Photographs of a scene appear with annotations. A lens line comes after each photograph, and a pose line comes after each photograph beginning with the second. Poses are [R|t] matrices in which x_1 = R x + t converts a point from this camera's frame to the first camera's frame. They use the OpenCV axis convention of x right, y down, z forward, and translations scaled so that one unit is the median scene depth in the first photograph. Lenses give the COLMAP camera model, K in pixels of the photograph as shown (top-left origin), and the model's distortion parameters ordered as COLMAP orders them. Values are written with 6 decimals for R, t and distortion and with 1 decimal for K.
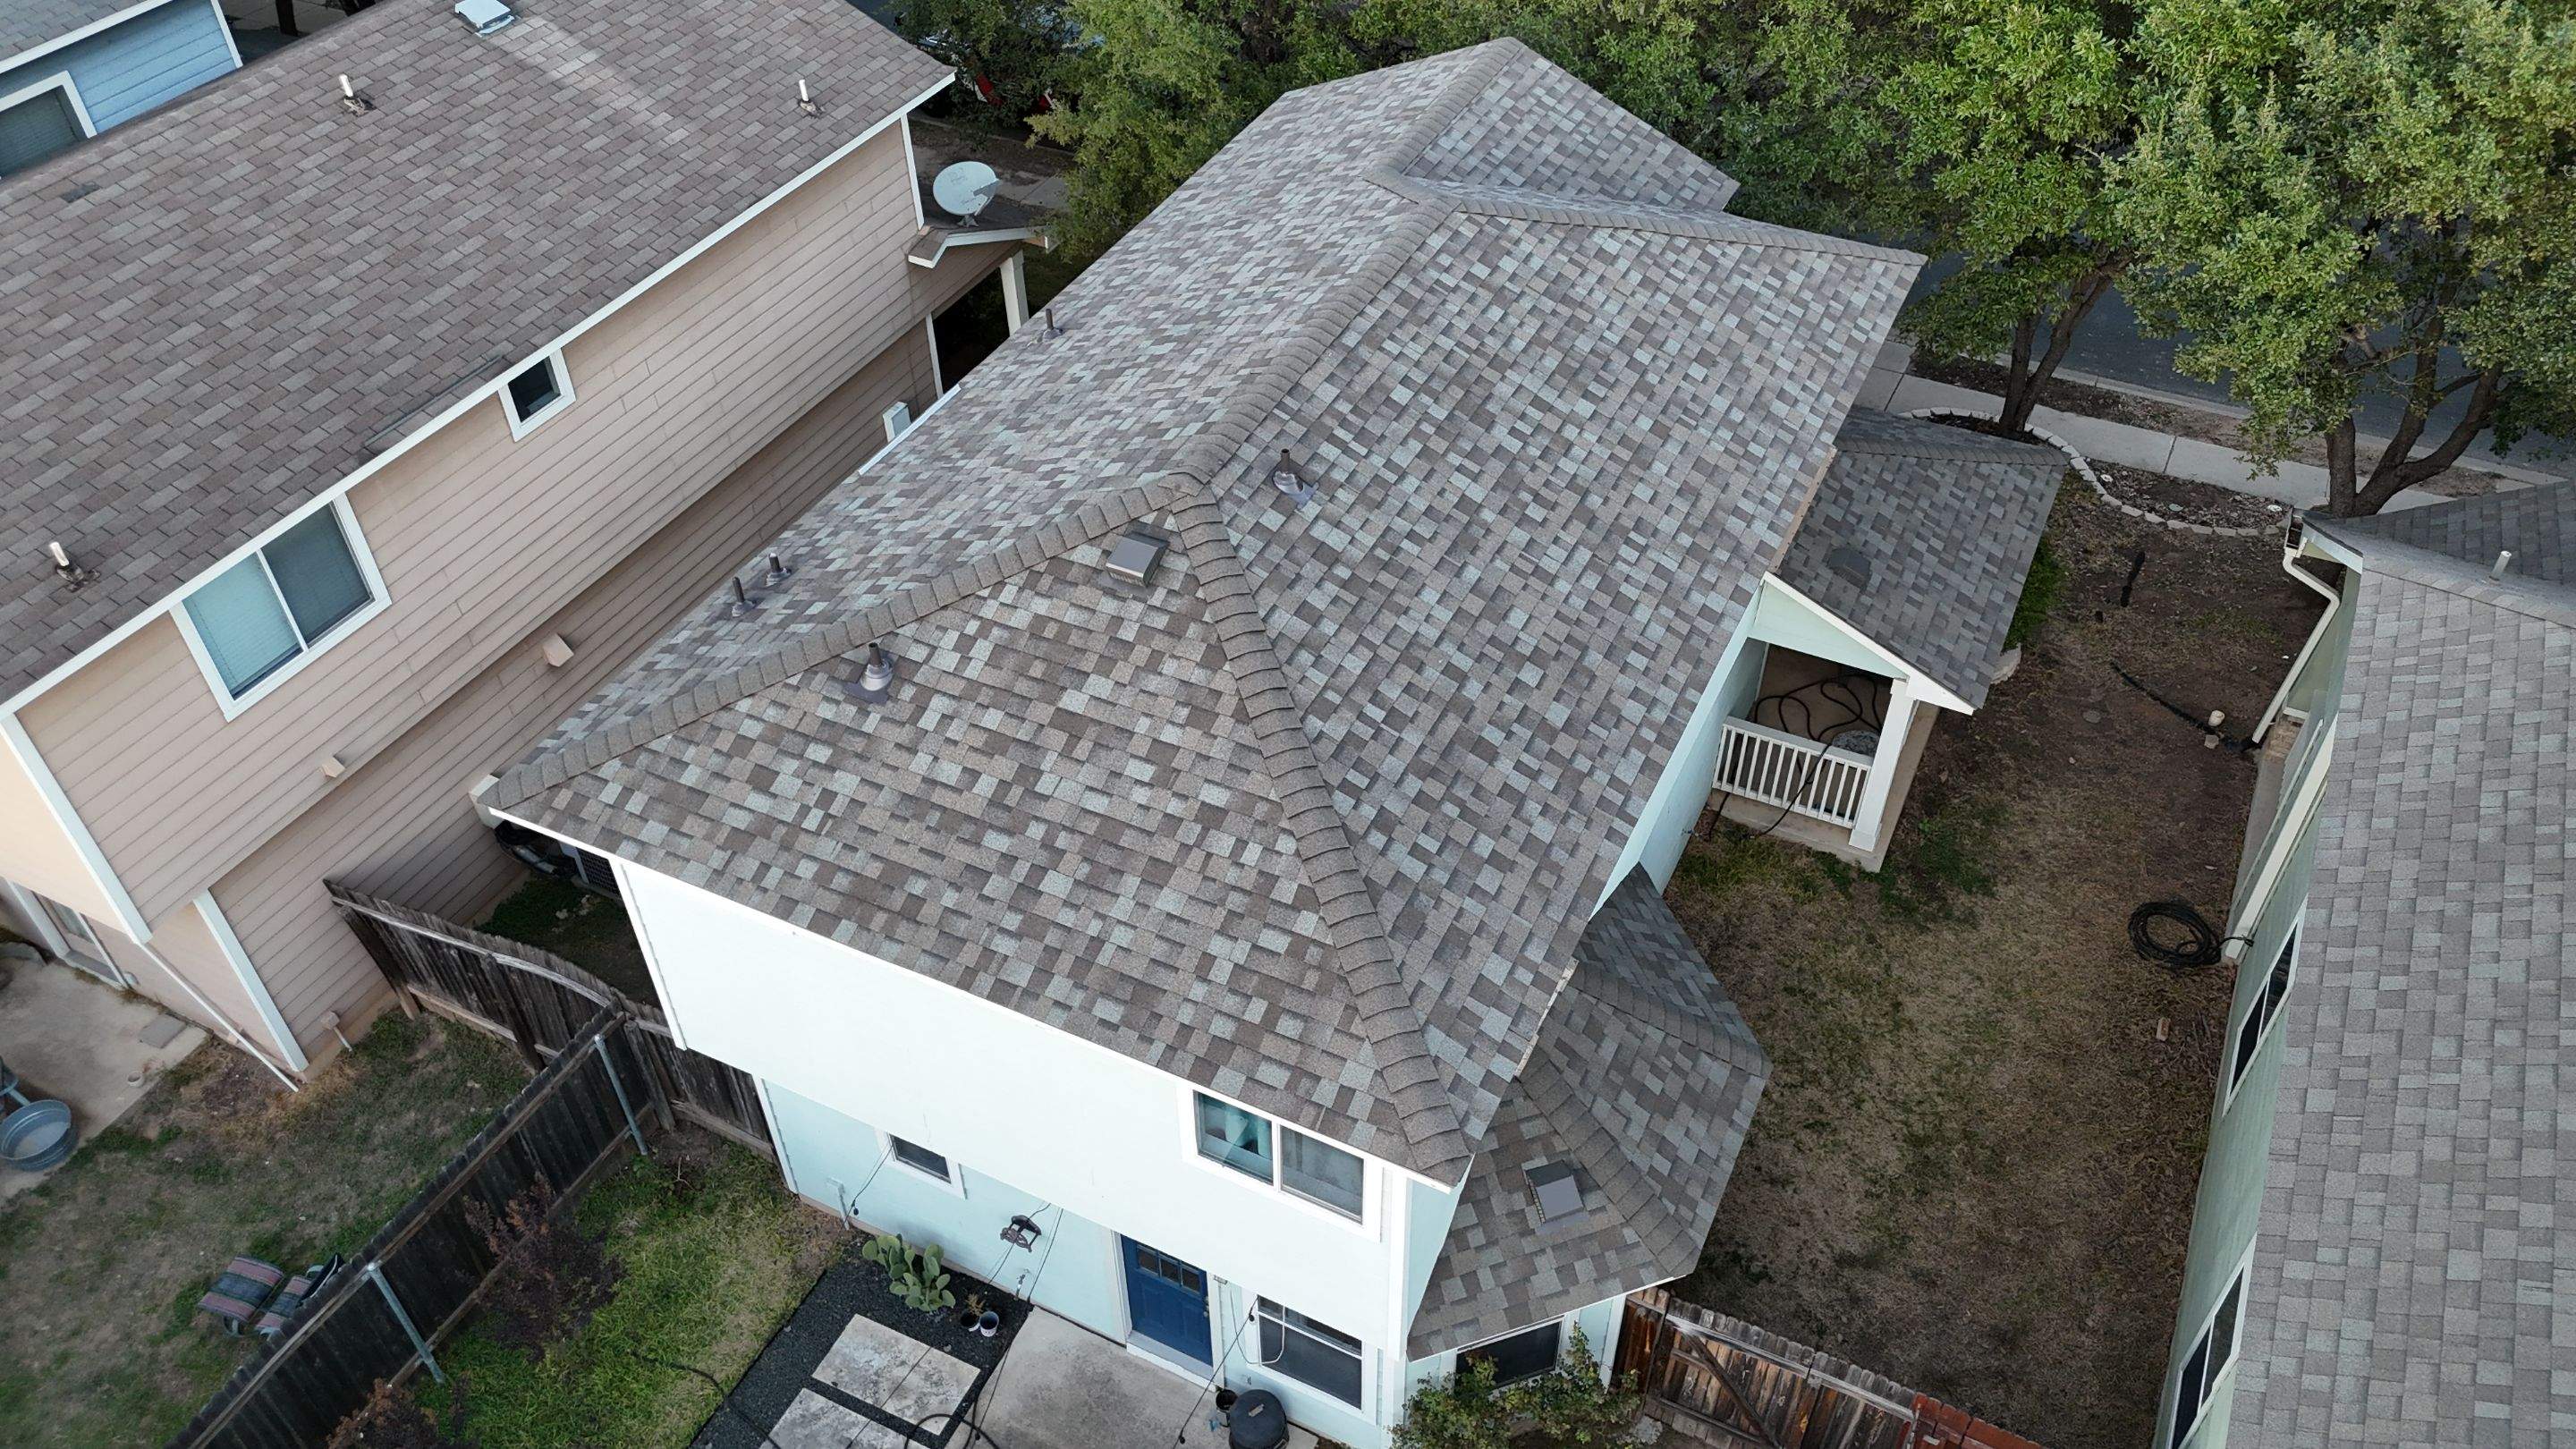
lens RADIAL K [[1892.7, 0, 1290.0], [0, 1892.7, 728.3], [0, 0, 1]] dist [0.077702, -0.072717]
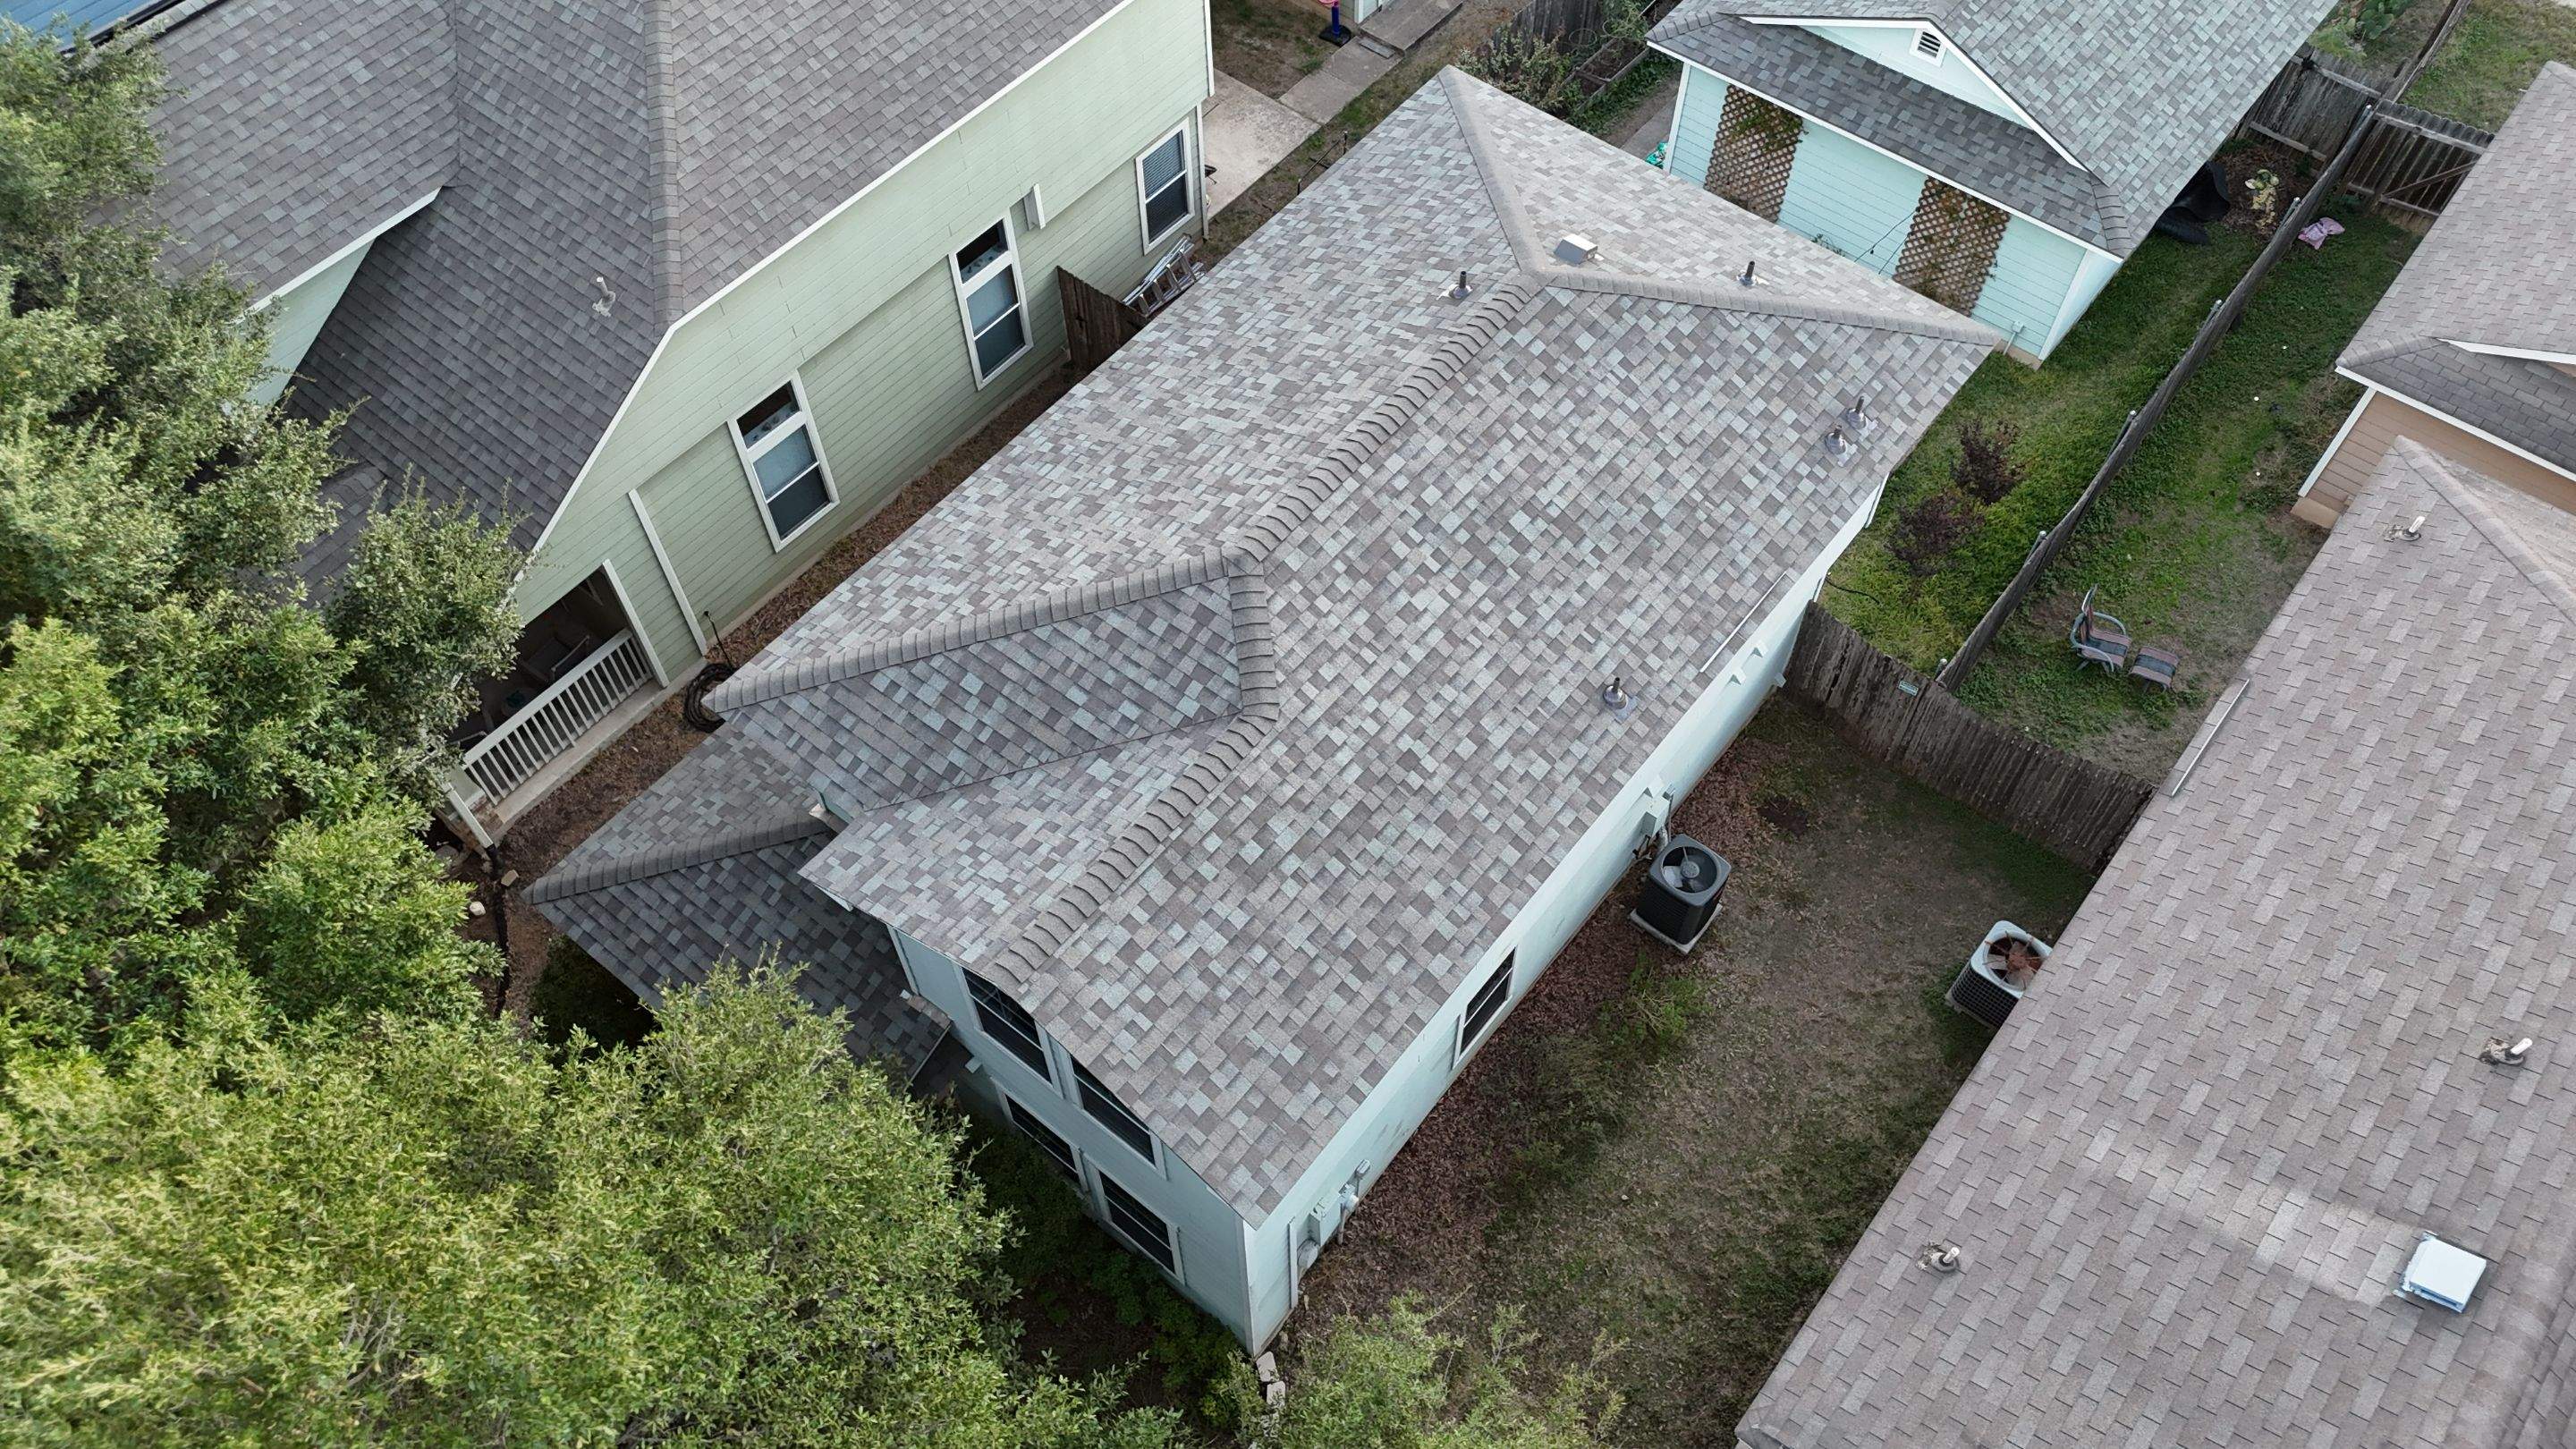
lens RADIAL K [[1892.7, 0, 1286.7], [0, 1892.7, 724.2], [0, 0, 1]] dist [0.077702, -0.072717]
pose [[-0.976100, -0.168949, 0.136692, -0.101781], [0.159988, -0.132950, 0.978125, -1.311834], [-0.147080, 0.976617, 0.156802, 0.937810]]
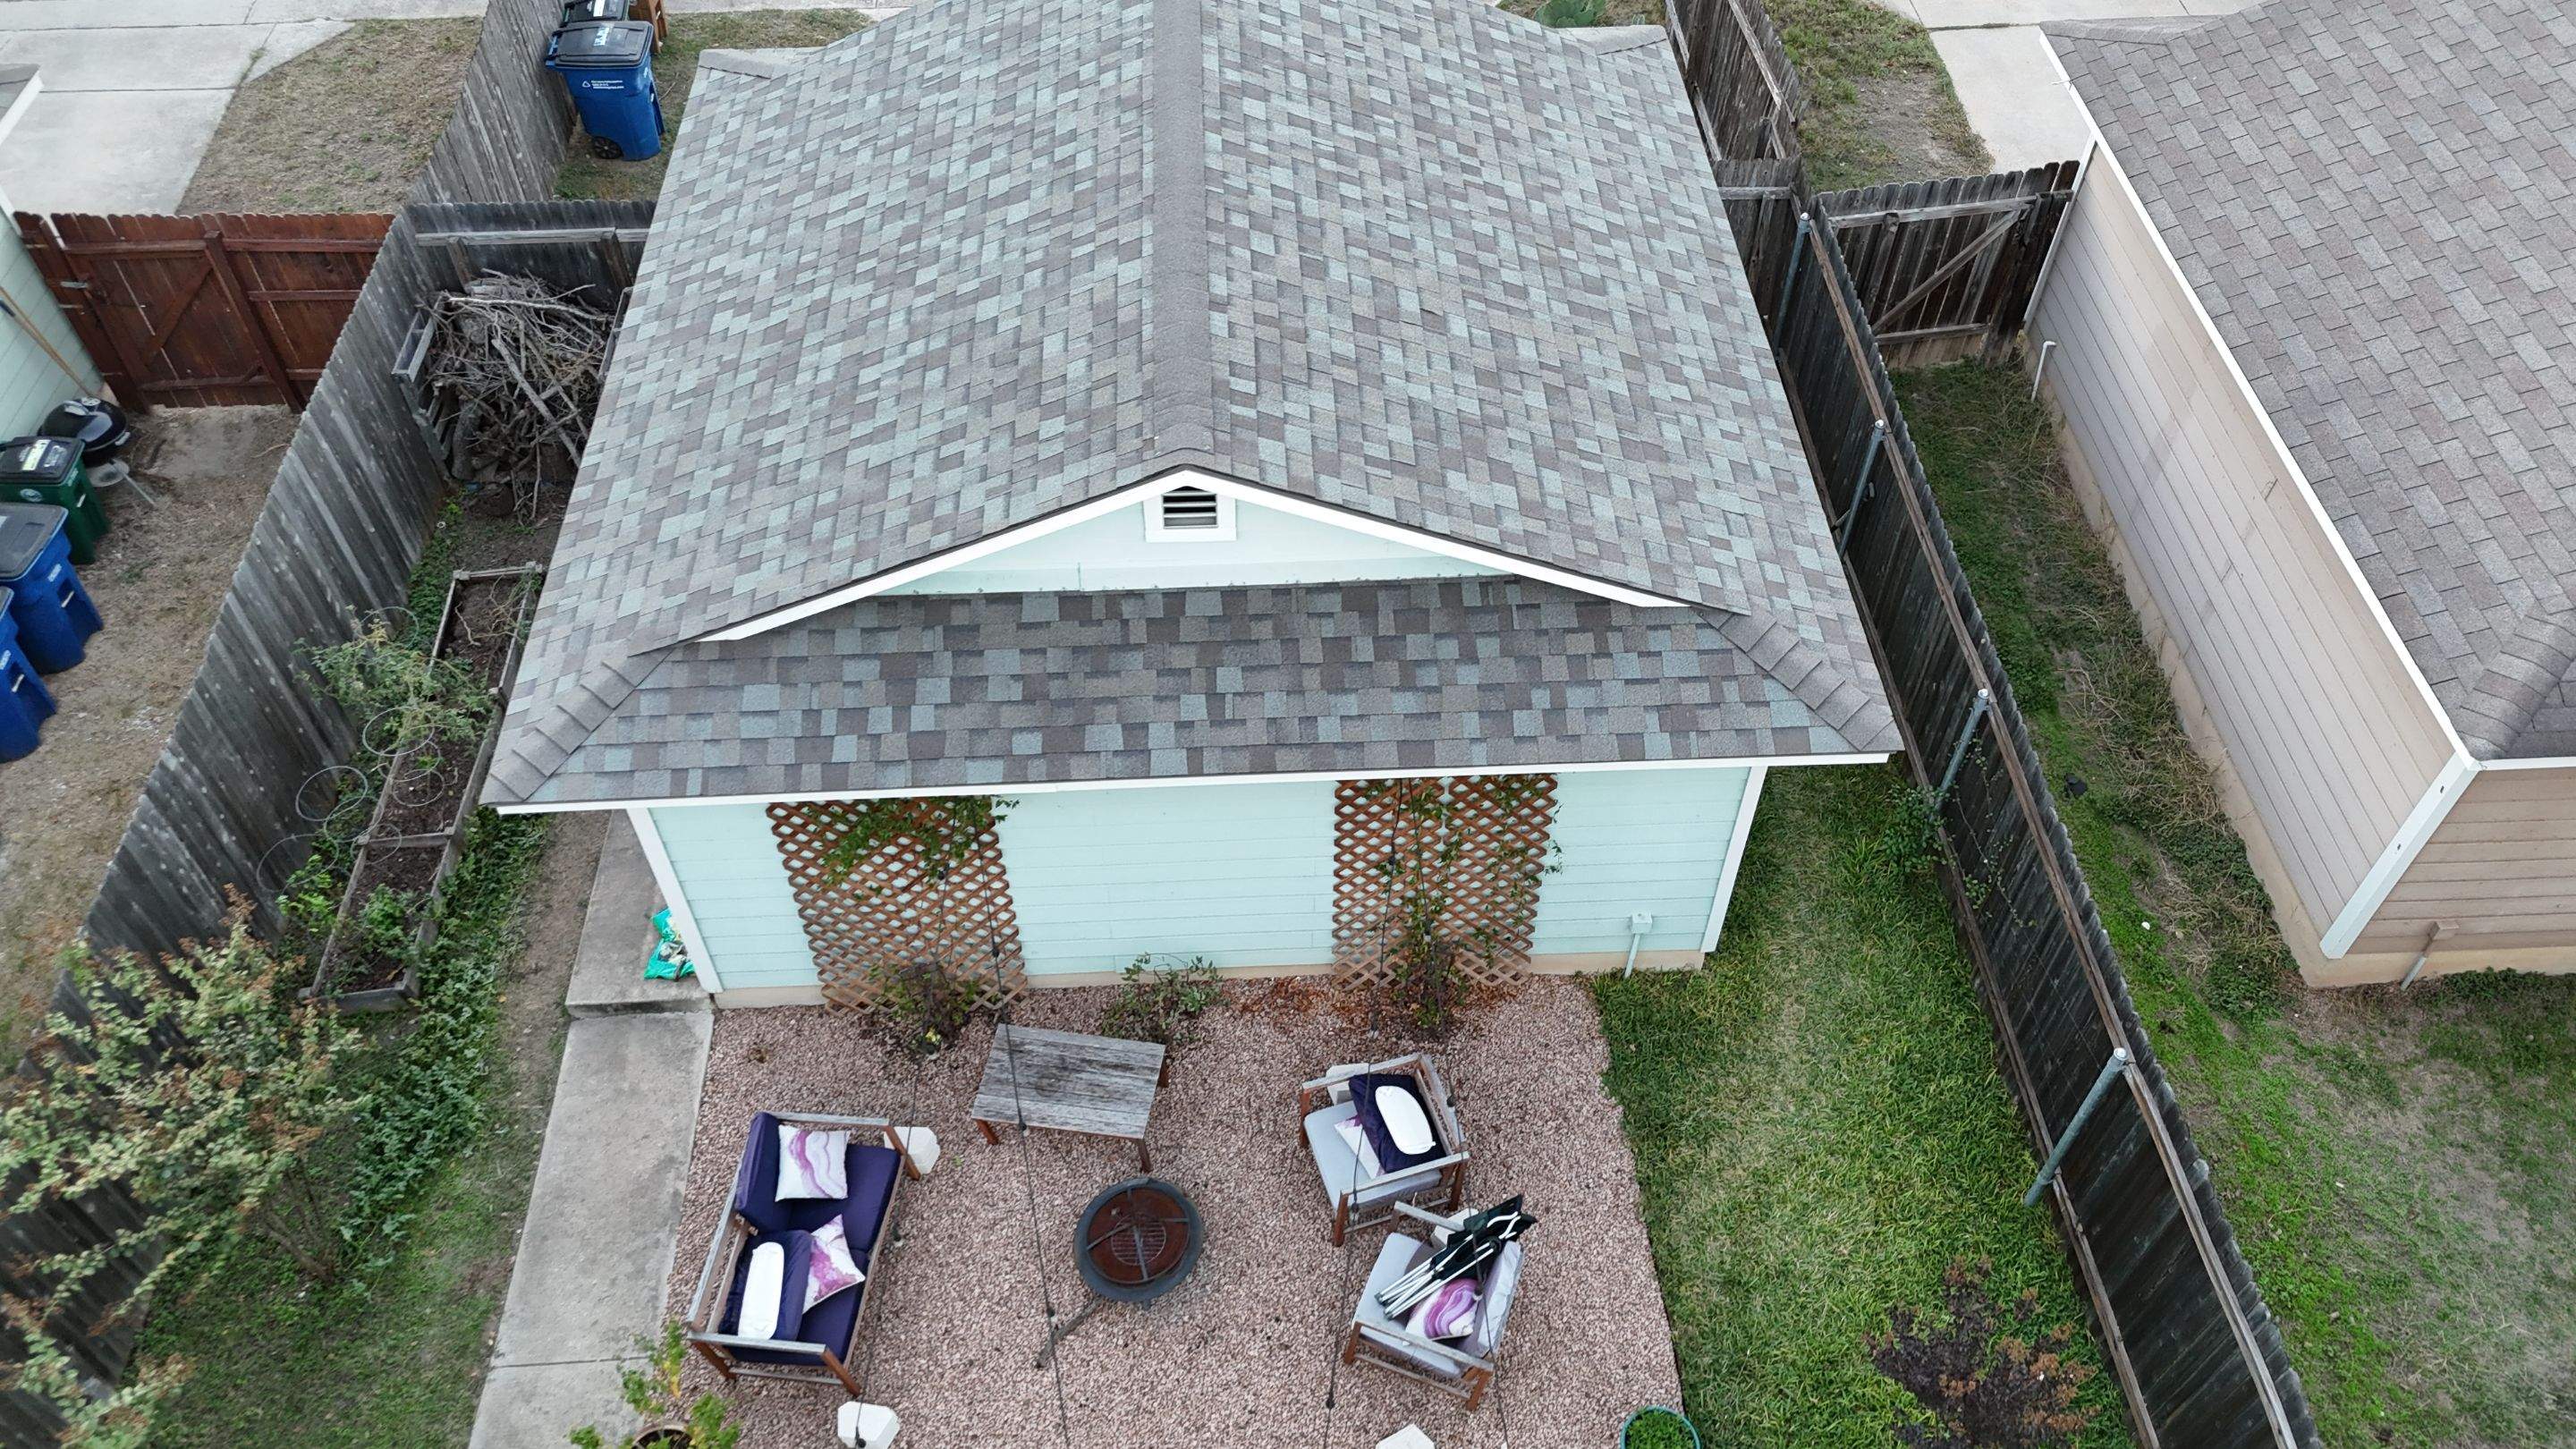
lens RADIAL K [[1892.7, 0, 1293.1], [0, 1892.7, 727.2], [0, 0, 1]] dist [0.077702, -0.072717]
pose [[-0.873252, 0.378258, -0.307166, -0.123979], [-0.316533, 0.038898, 0.947784, -0.160750], [0.370455, 0.924883, 0.085764, 0.577636]]
